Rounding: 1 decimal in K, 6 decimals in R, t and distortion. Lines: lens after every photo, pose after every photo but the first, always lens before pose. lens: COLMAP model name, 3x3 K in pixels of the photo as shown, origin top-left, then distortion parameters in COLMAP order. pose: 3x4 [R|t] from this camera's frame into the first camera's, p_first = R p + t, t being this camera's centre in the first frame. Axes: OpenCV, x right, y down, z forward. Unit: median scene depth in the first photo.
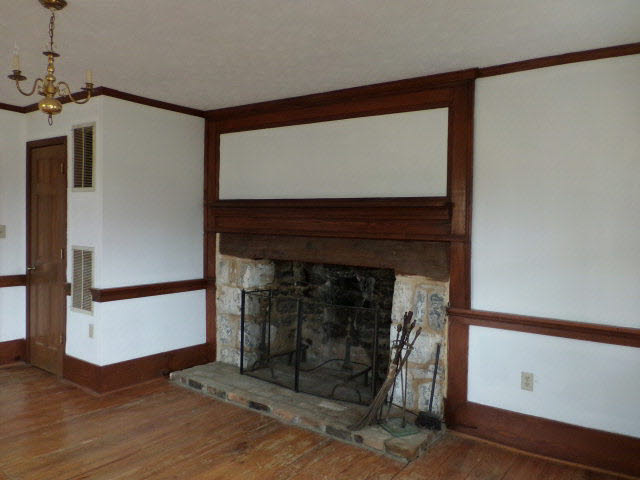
lens RADIAL K [[508.6, 0, 317.9], [0, 508.6, 238.5], [0, 0, 1]] dist [-0.004561, 0.003734]
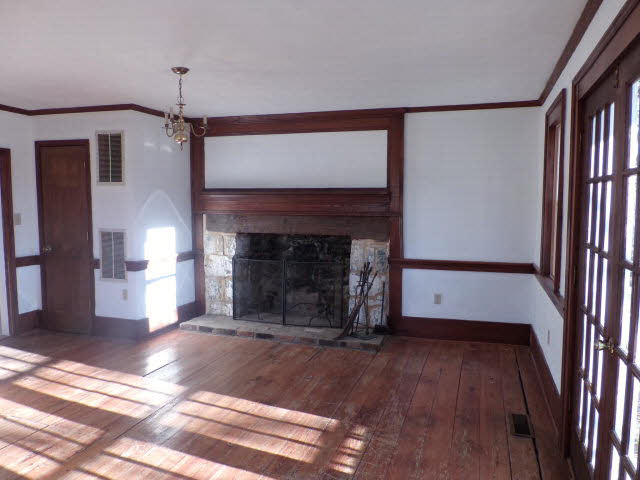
lens RADIAL K [[508.6, 0, 321.6], [0, 508.6, 240.7], [0, 0, 1]] dist [-0.004561, 0.003734]
pose [[0.950461, -0.046331, 0.307371, -0.366897], [0.028376, 0.997633, 0.062634, -0.019992], [-0.309546, -0.050809, 0.949526, -0.367843]]
